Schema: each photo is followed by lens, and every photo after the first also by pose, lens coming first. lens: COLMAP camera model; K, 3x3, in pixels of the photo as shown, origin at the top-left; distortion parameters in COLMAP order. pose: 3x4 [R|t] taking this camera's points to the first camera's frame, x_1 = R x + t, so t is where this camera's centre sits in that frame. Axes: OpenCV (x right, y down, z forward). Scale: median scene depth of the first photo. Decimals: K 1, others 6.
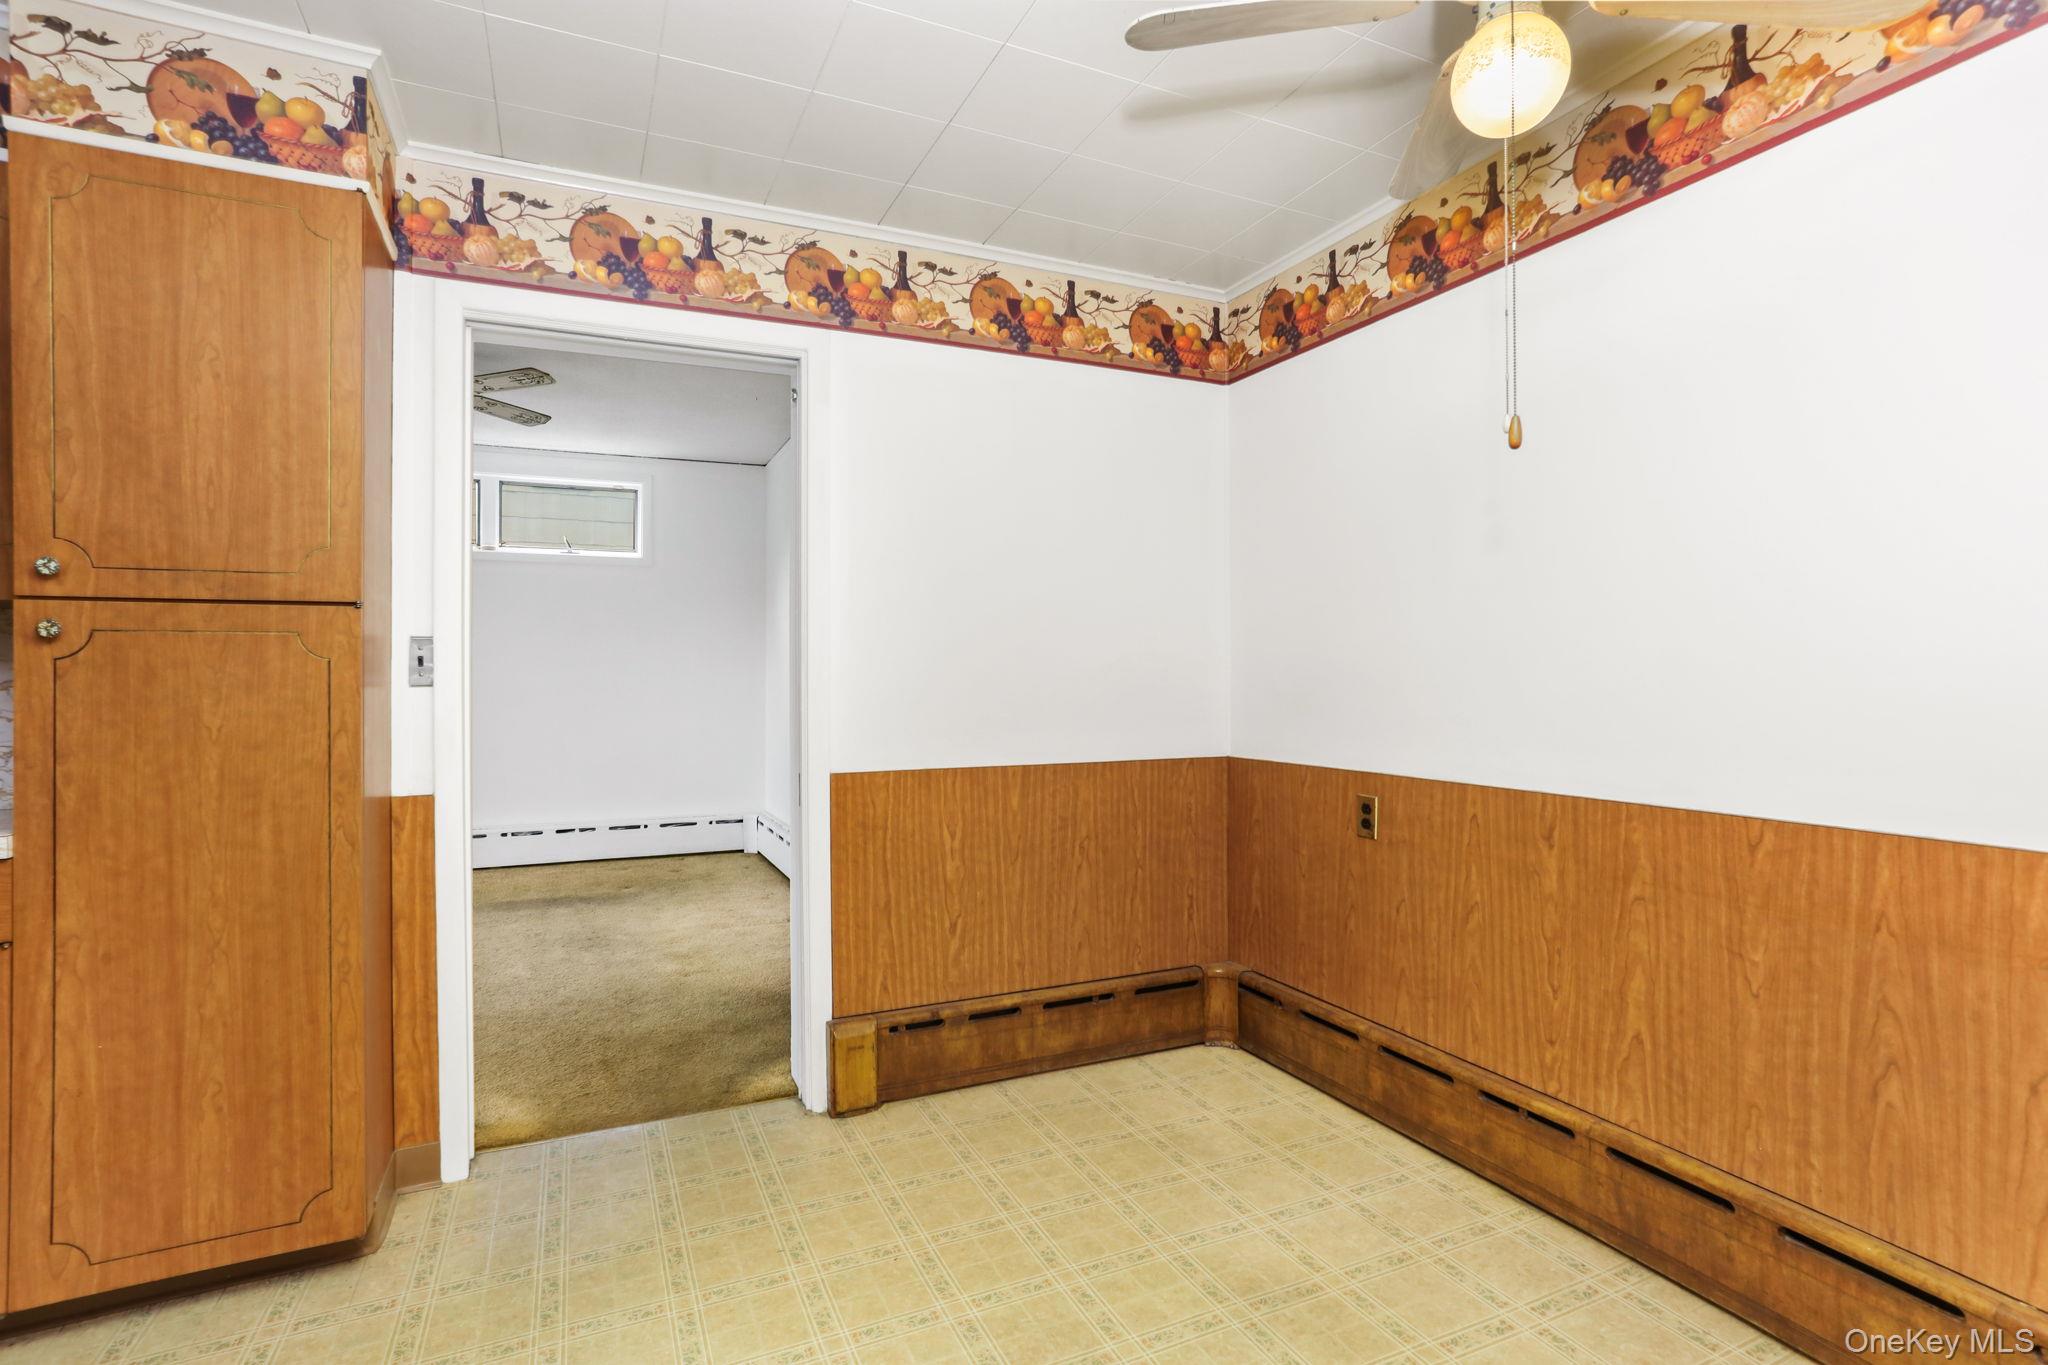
lens RADIAL K [[1004.5, 0, 1024.0], [0, 1004.5, 682.5], [0, 0, 1]] dist [-0.048974, 0.030941]
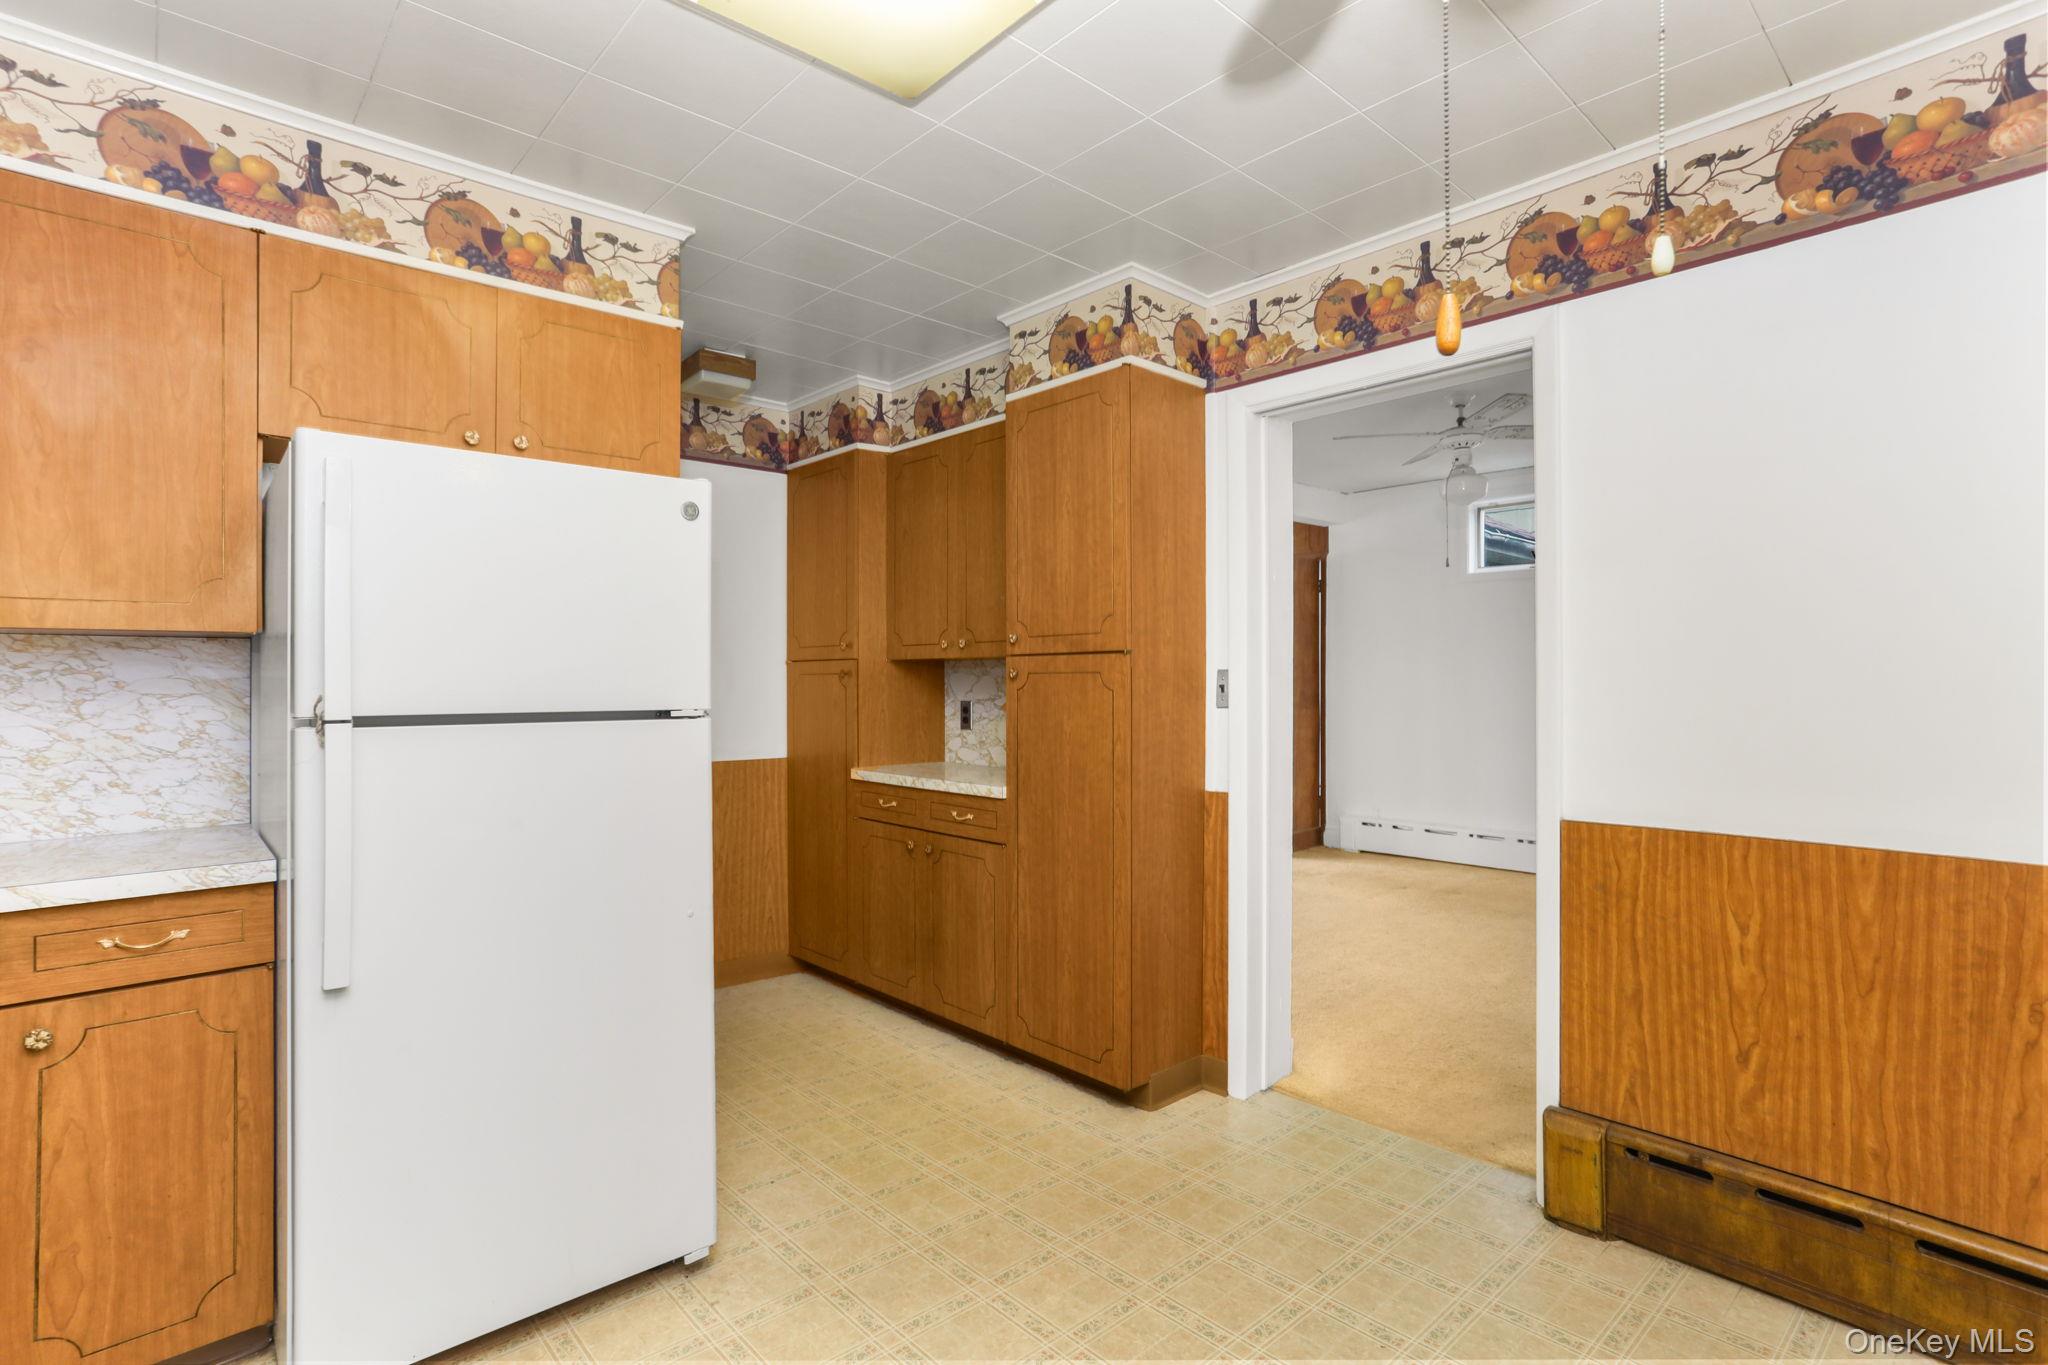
lens RADIAL K [[1024.6, 0, 1024.0], [0, 1024.6, 682.5], [0, 0, 1]] dist [-0.024800, 0.026165]
pose [[0.295264, 0.005122, -0.955402, 0.499269], [-0.004066, 0.999983, 0.004104, -0.028468], [0.955407, 0.002673, 0.295280, 0.295045]]
